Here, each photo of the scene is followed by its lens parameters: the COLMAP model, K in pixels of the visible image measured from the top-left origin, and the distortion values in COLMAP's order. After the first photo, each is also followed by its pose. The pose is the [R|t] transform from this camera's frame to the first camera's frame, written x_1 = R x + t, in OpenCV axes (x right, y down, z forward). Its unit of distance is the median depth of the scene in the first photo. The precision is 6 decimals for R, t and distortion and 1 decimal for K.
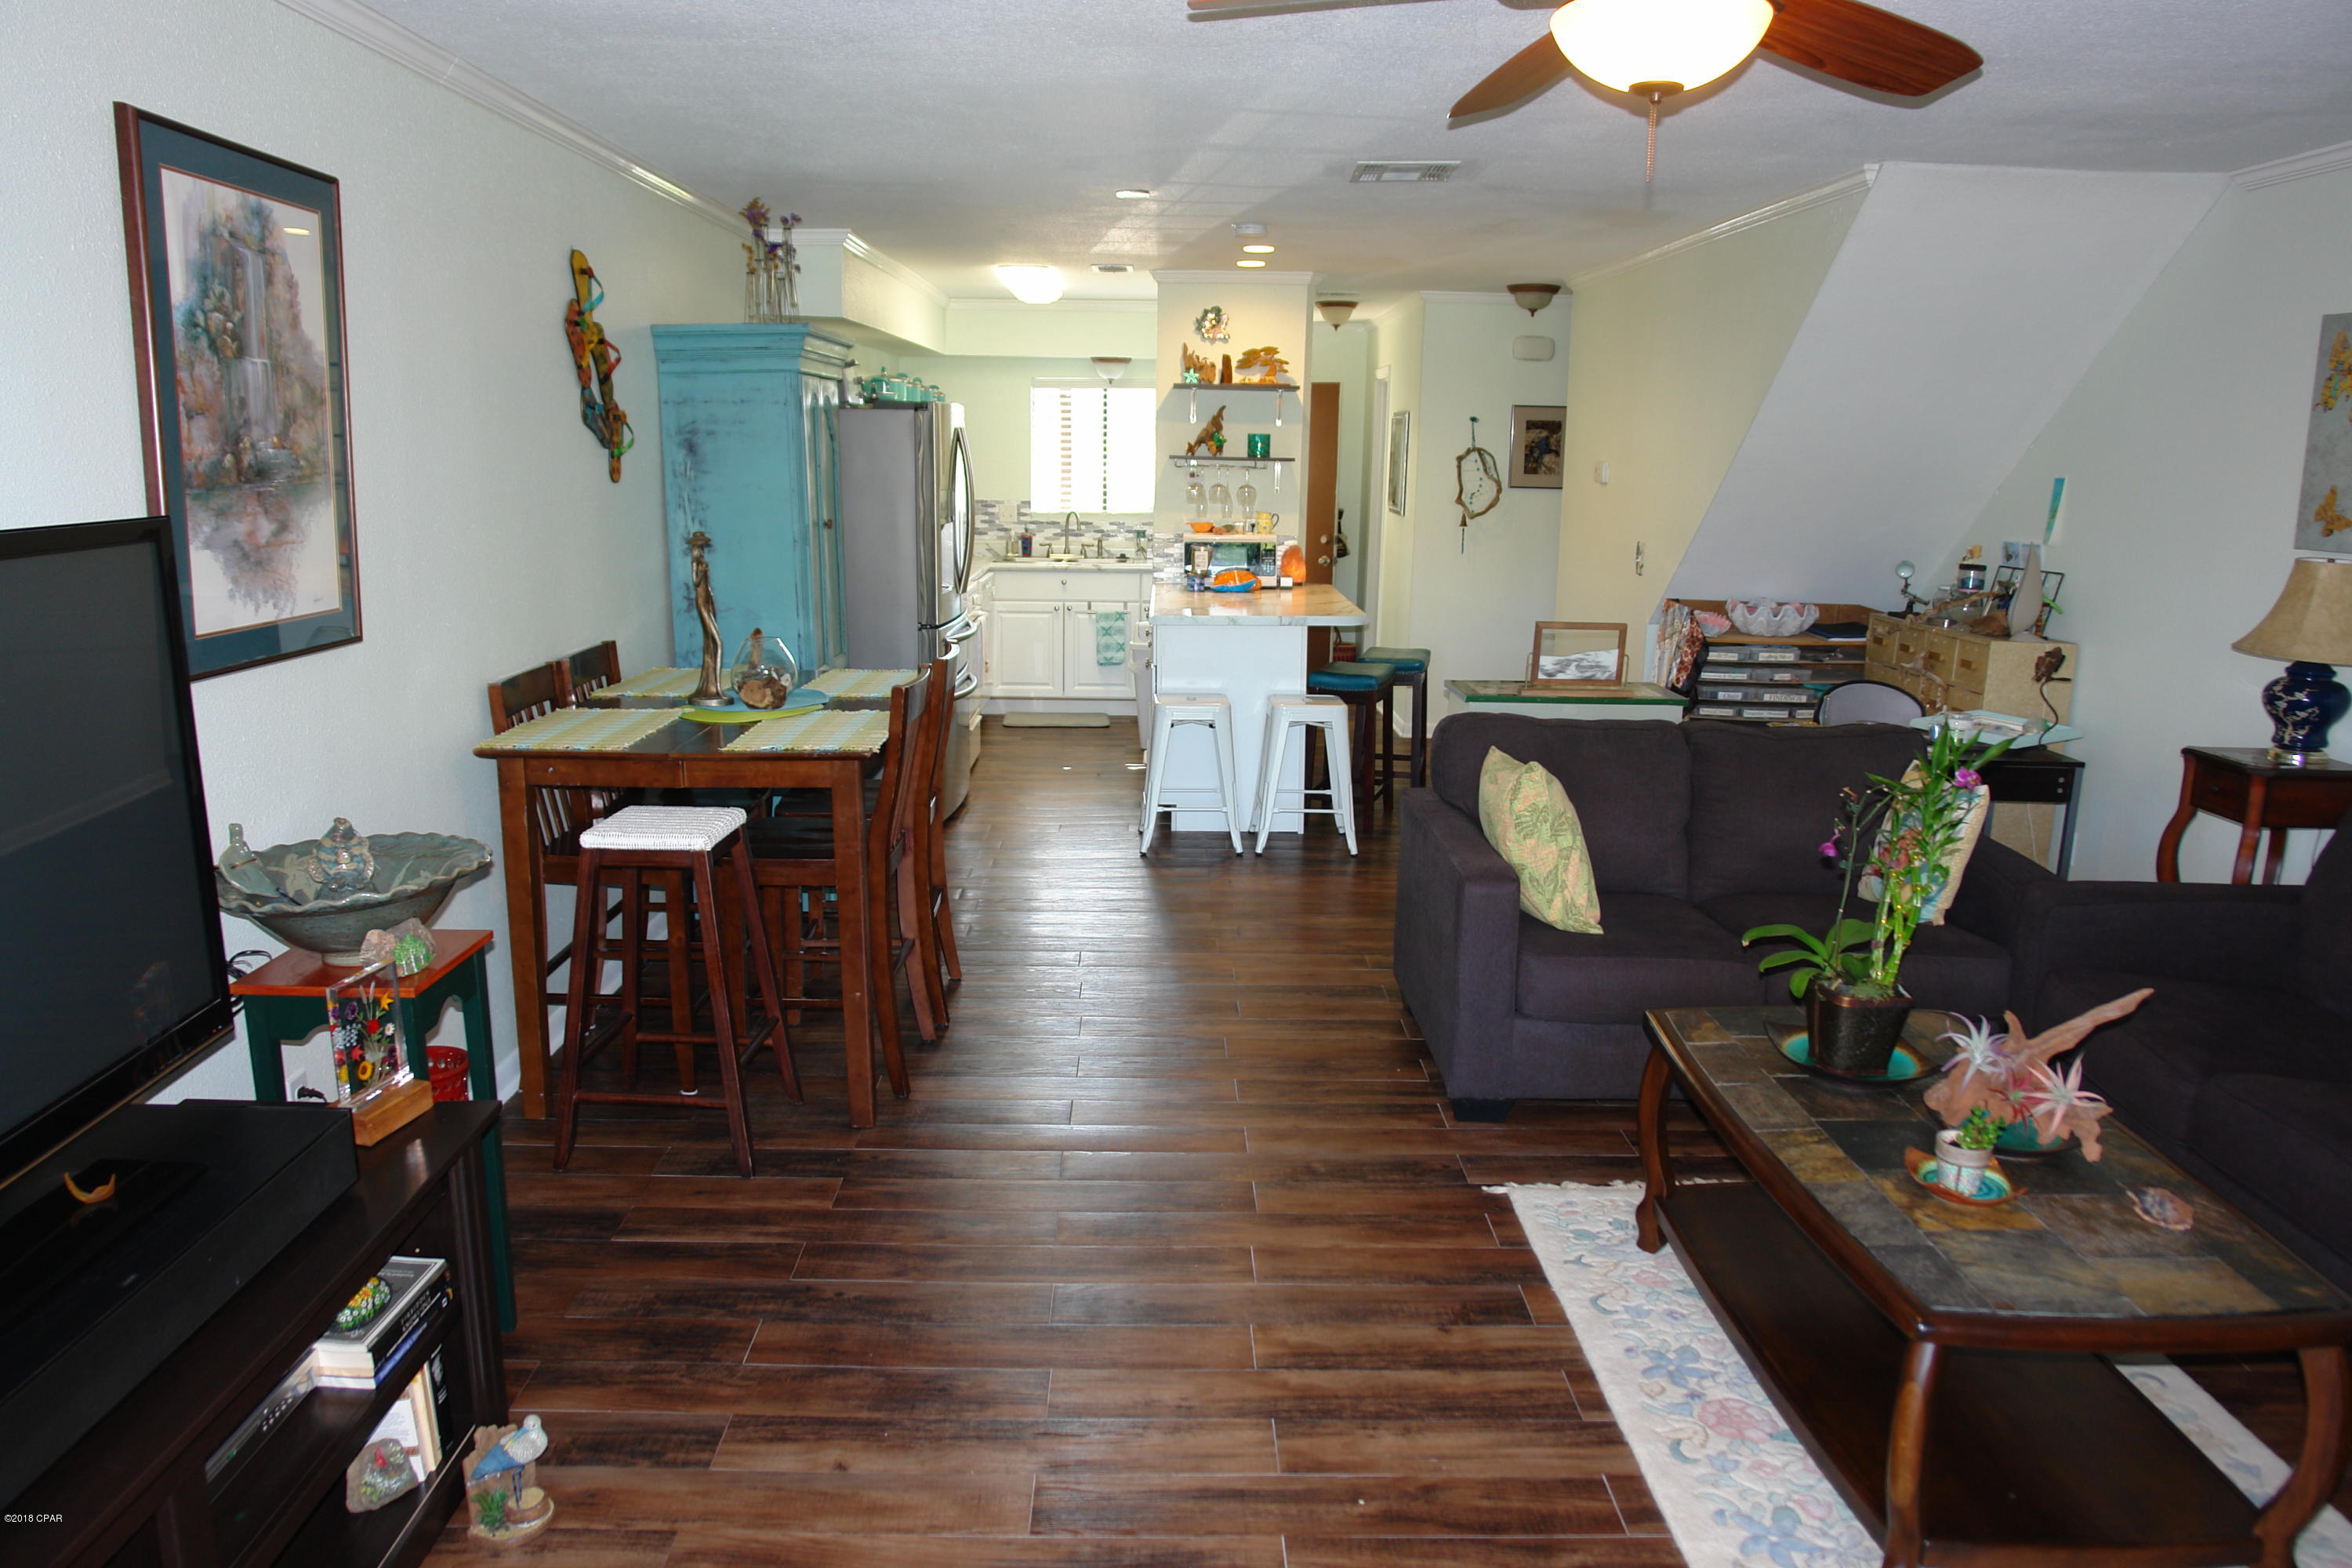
lens RADIAL K [[1633.9, 0, 1167.1], [0, 1633.9, 783.9], [0, 0, 1]] dist [-0.101983, 0.066276]
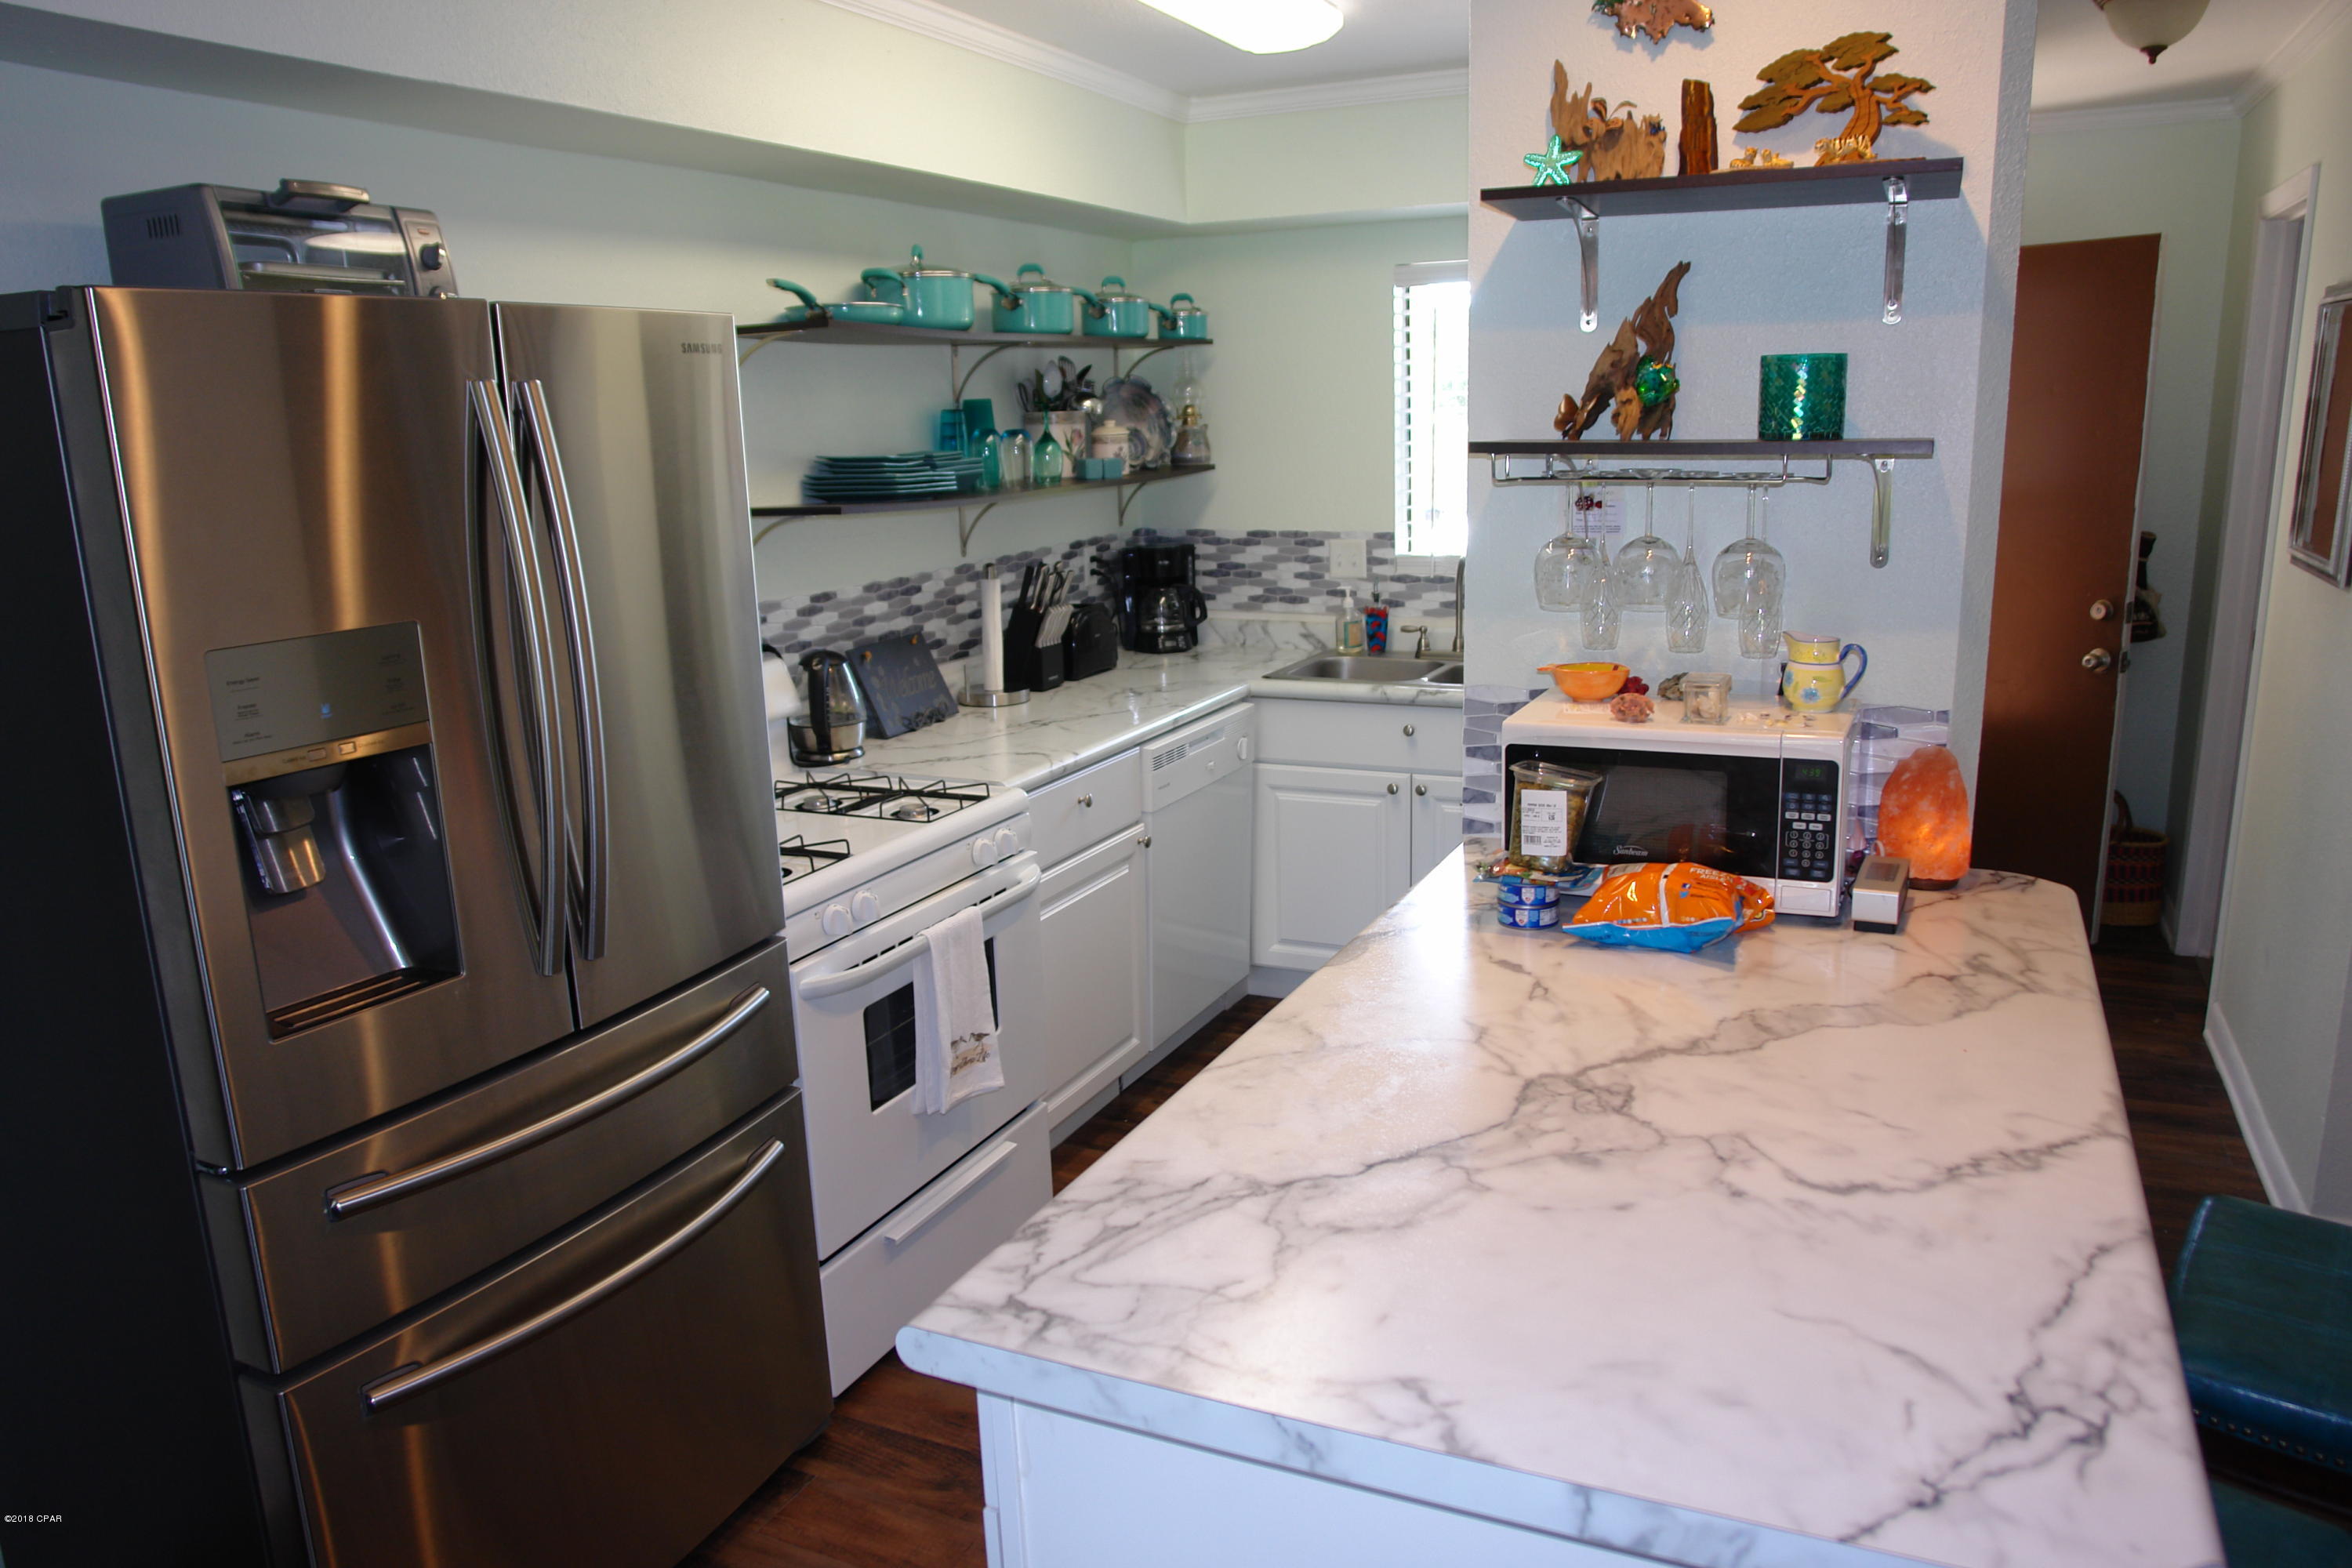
lens RADIAL K [[1633.9, 0, 1167.1], [0, 1633.9, 783.9], [0, 0, 1]] dist [-0.101983, 0.066276]
pose [[0.899980, 0.055718, -0.432355, 0.162361], [-0.045809, 0.998395, 0.033310, -0.295439], [0.433517, -0.010172, 0.901088, 1.424382]]
